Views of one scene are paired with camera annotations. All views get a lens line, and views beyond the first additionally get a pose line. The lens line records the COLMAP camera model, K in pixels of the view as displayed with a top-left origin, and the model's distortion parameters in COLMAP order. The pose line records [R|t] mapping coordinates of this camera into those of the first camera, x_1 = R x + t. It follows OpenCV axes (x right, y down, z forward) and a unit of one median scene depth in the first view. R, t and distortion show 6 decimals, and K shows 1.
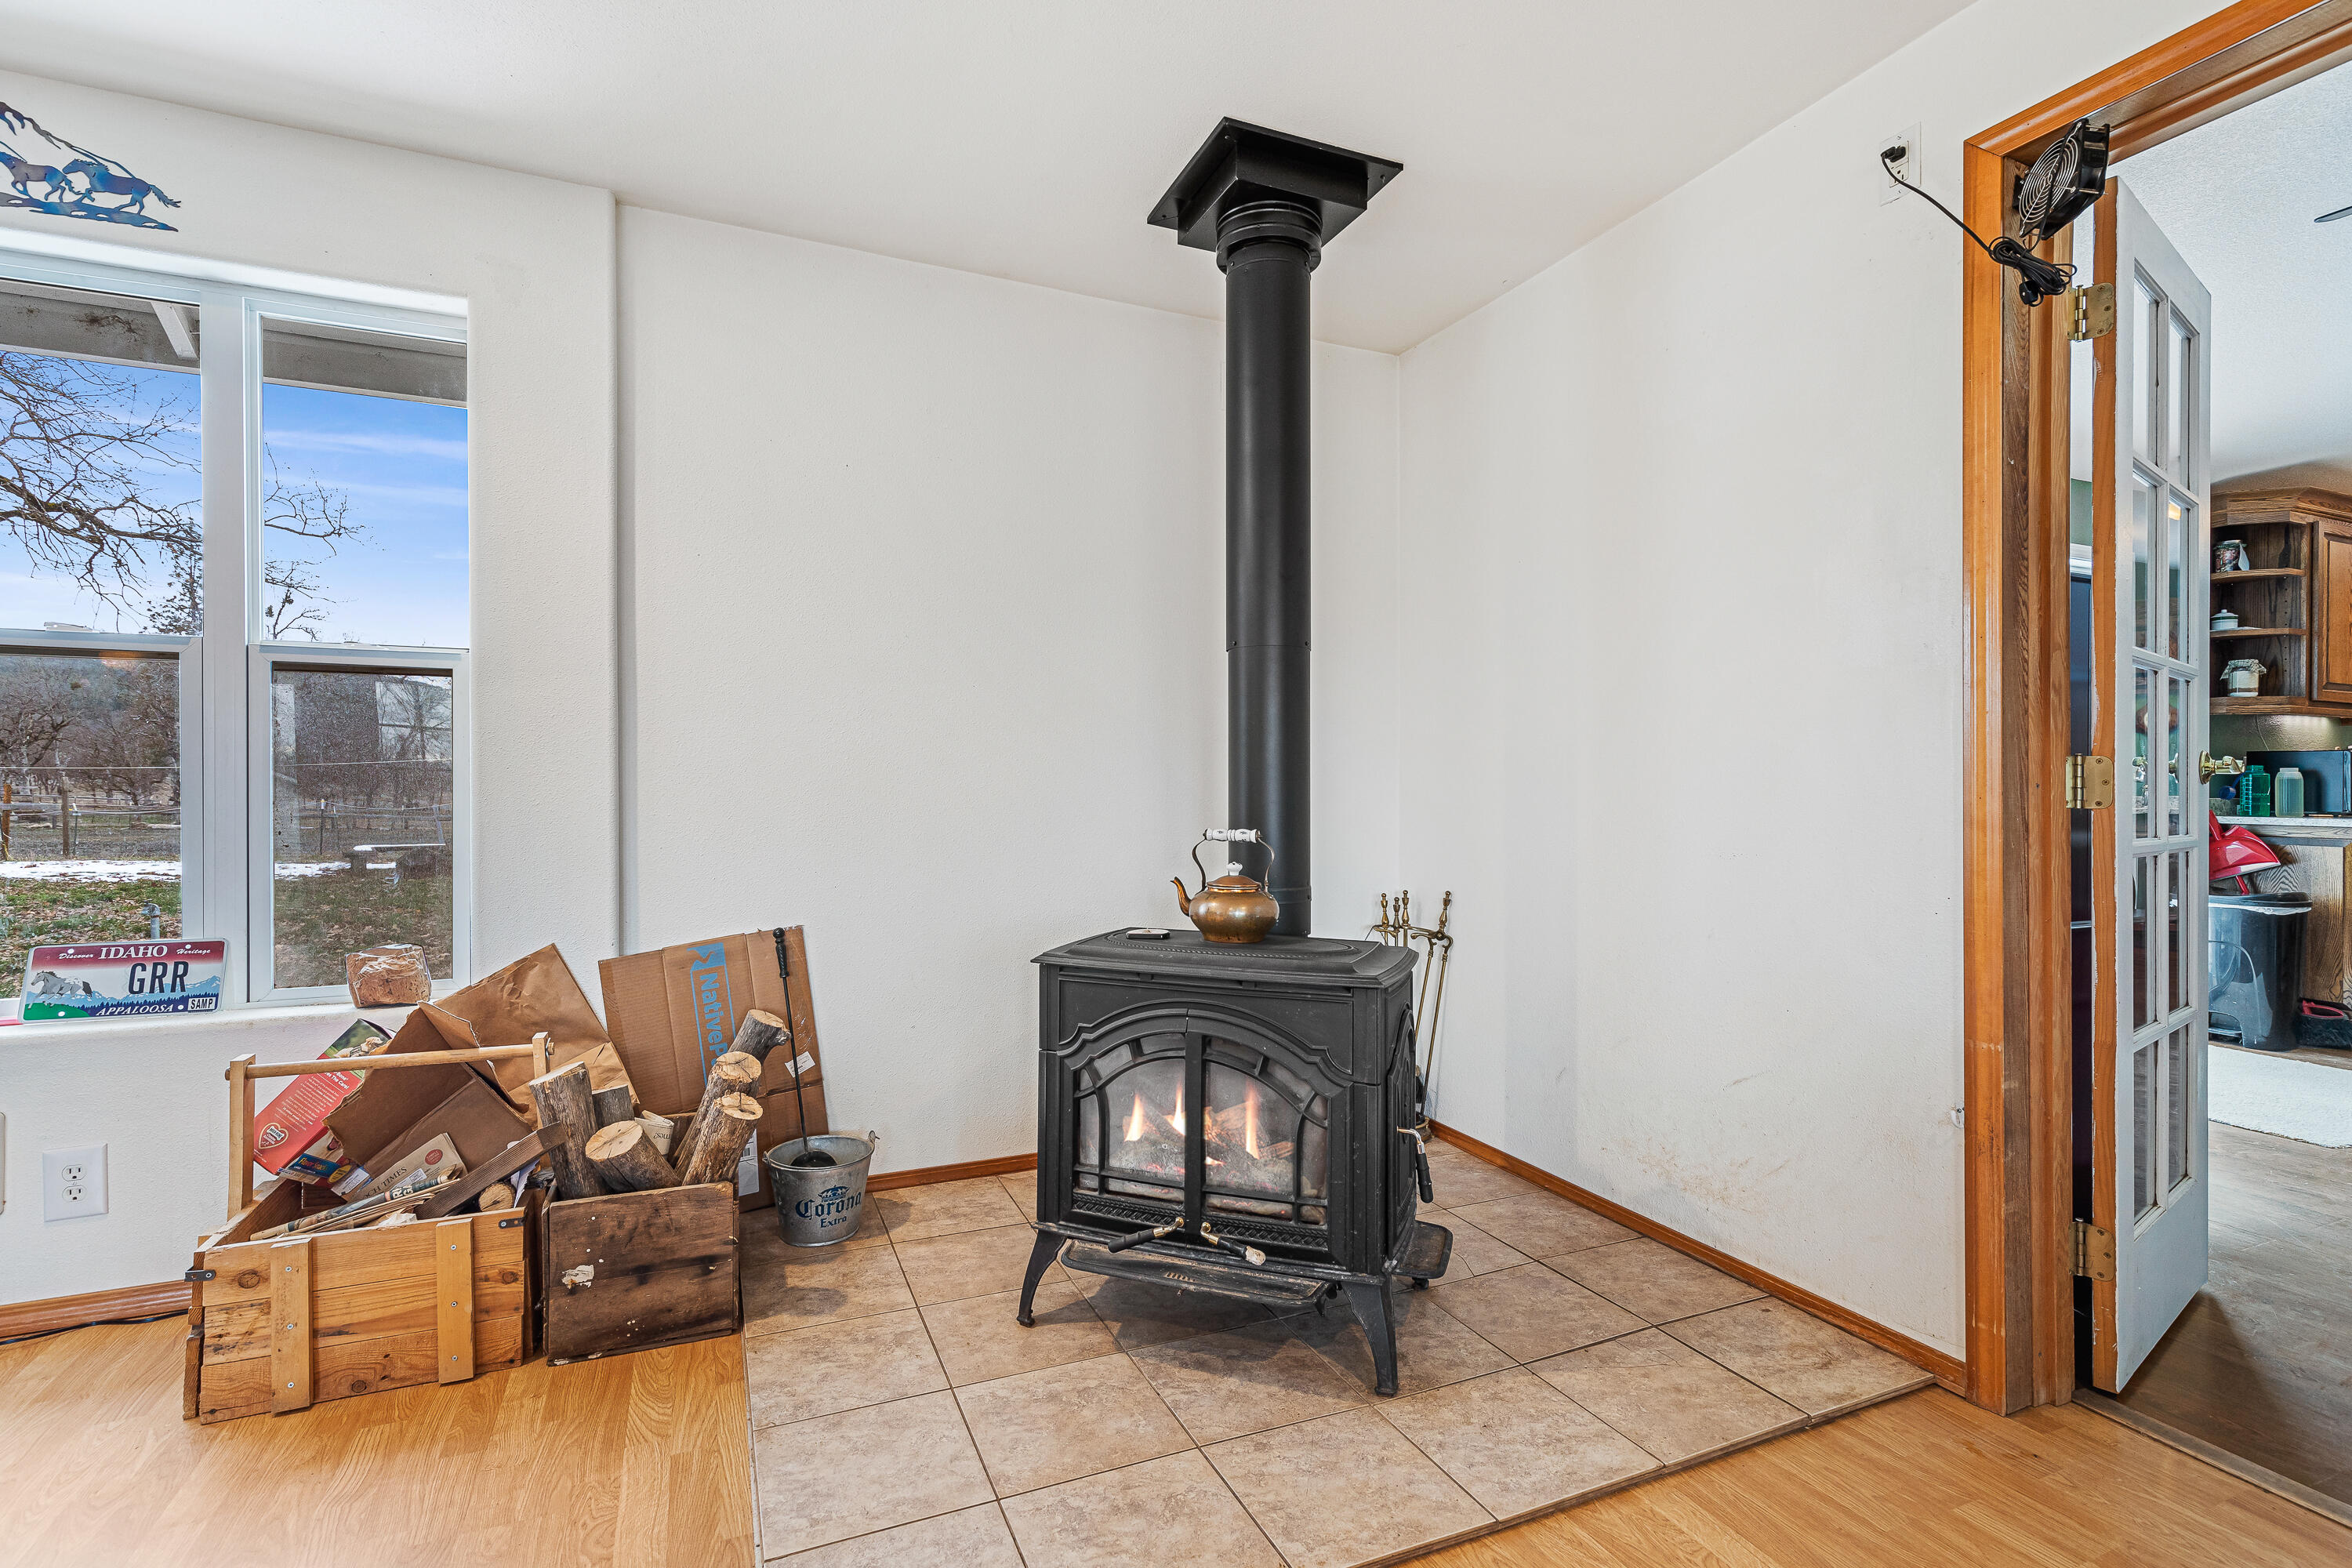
lens RADIAL K [[1090.0, 0, 1170.4], [0, 1090.0, 783.0], [0, 0, 1]] dist [0.004814, 0.000824]
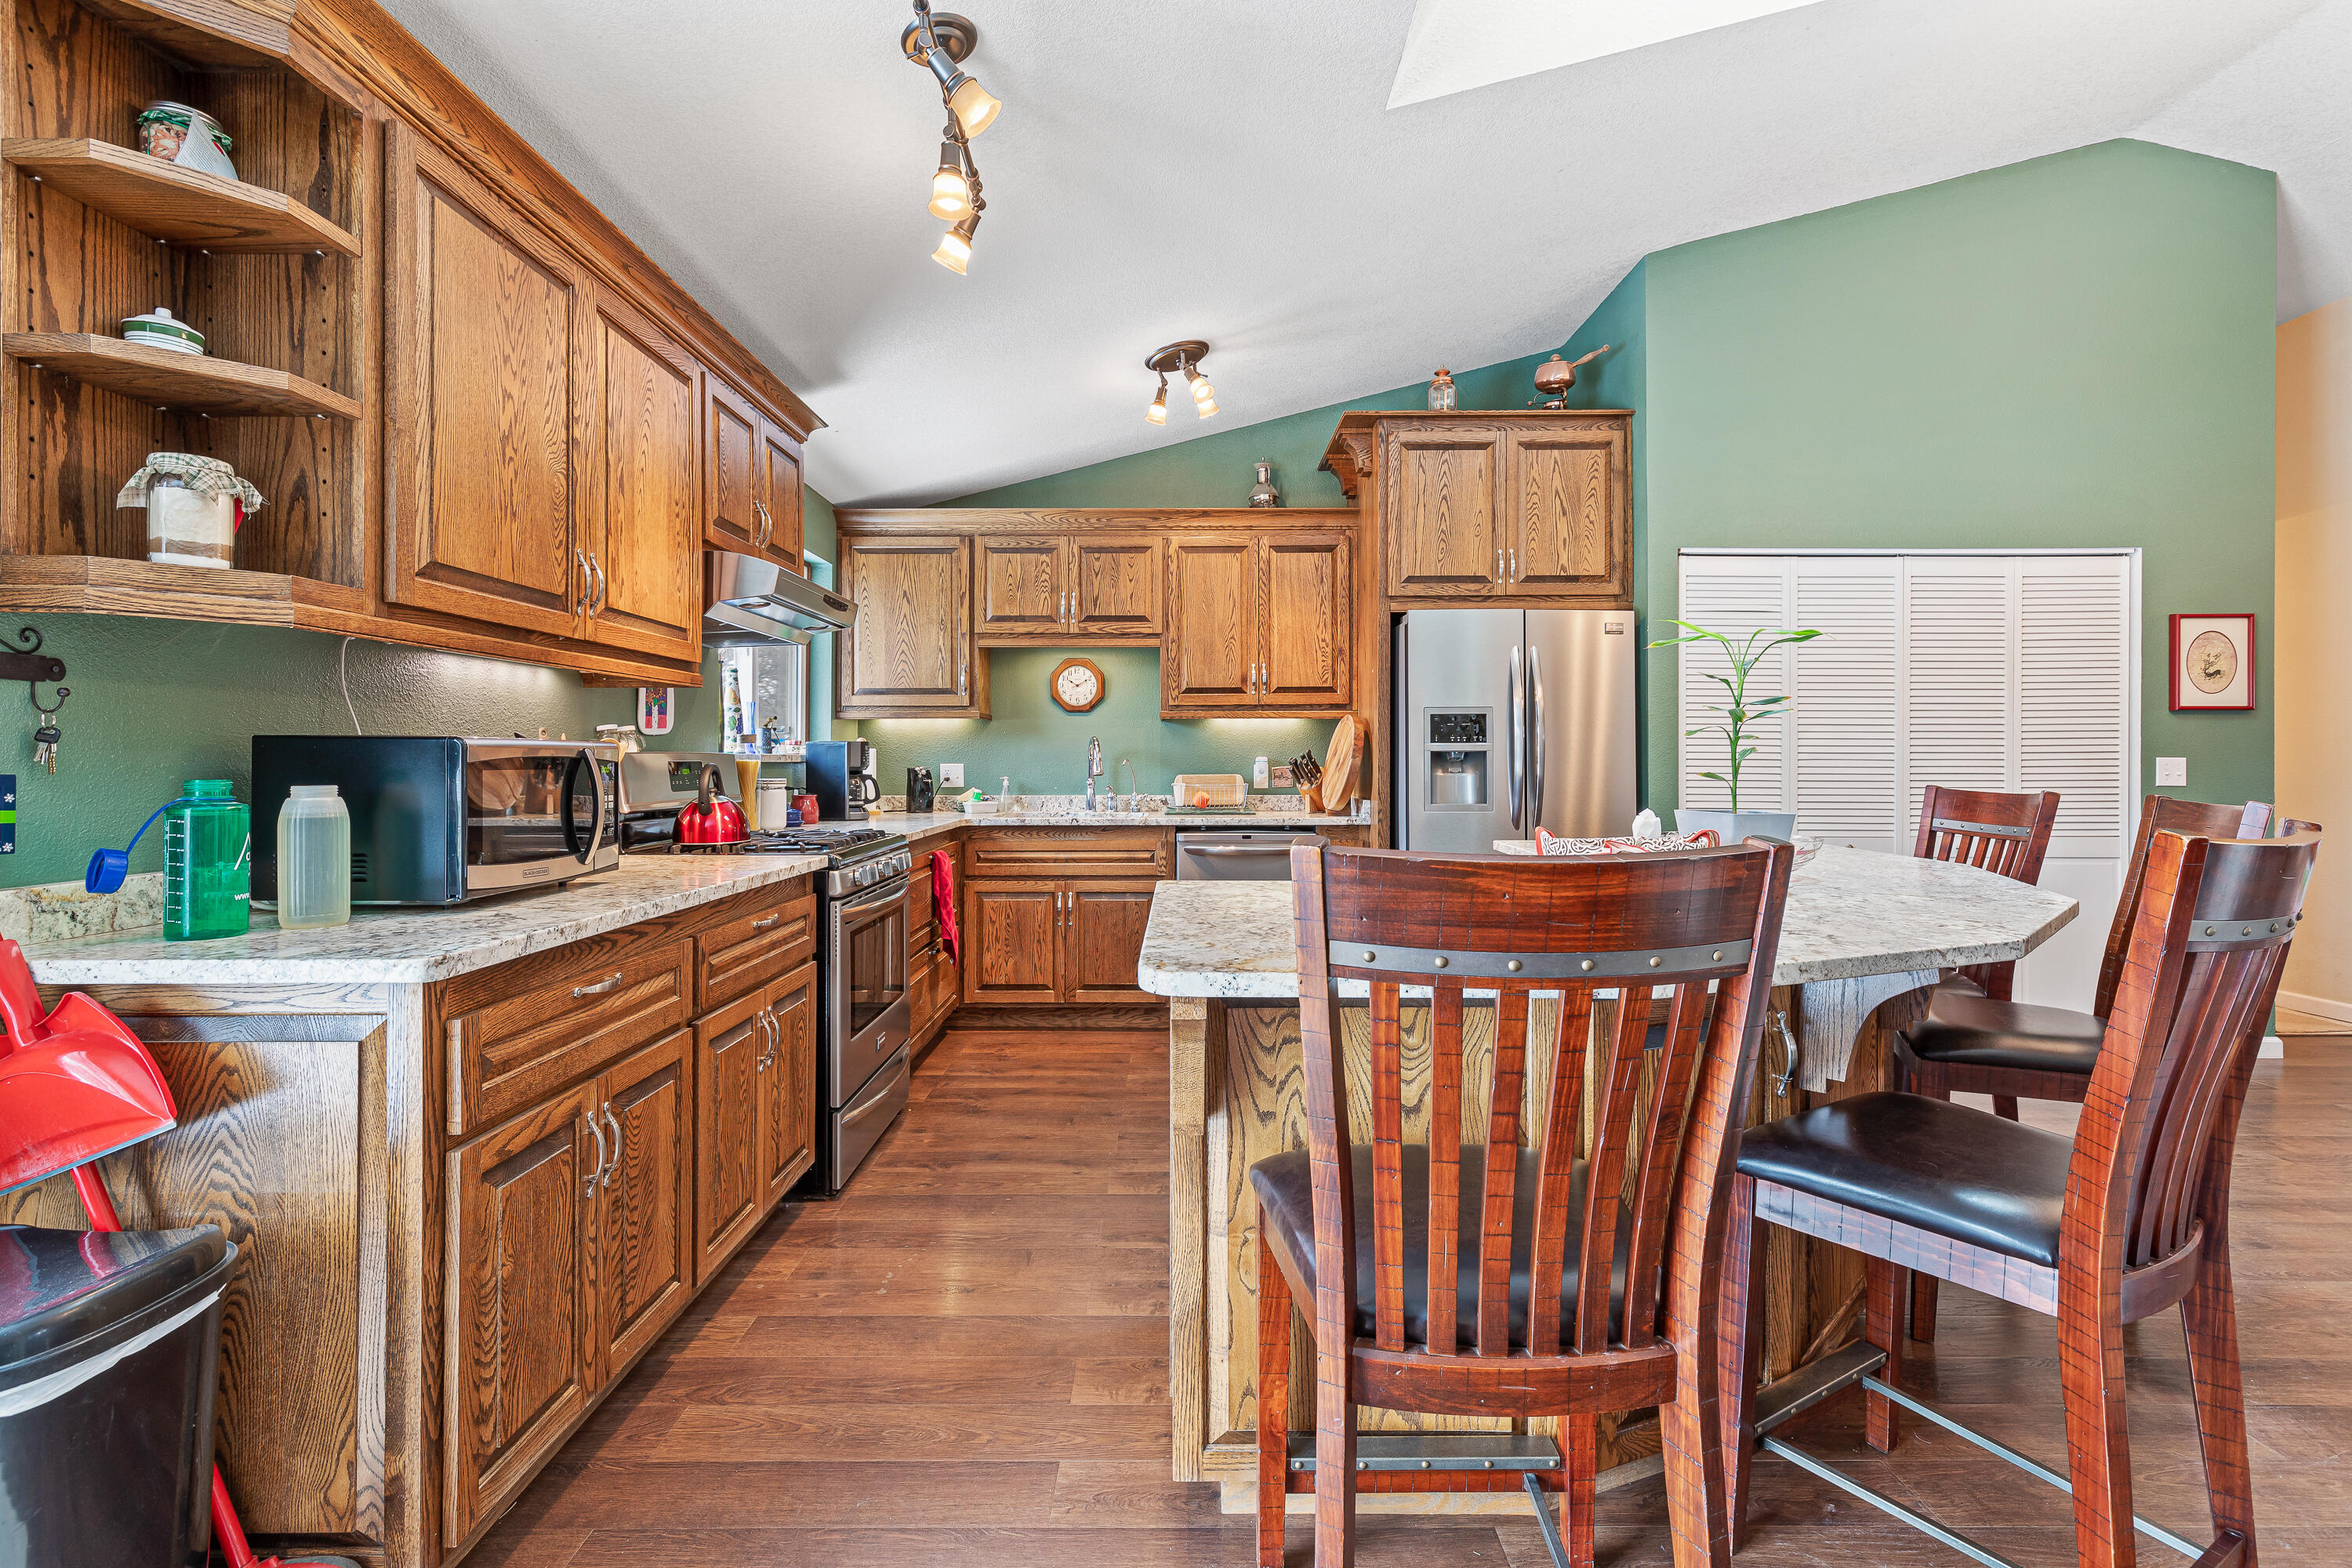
lens RADIAL K [[1090.0, 0, 1175.6], [0, 1090.0, 767.0], [0, 0, 1]] dist [0.004814, 0.000824]
pose [[0.401002, 0.000103, 0.916077, 0.804207], [-0.000602, 1.000000, 0.000151, -0.019812], [-0.916077, -0.000612, 0.401002, 0.602633]]
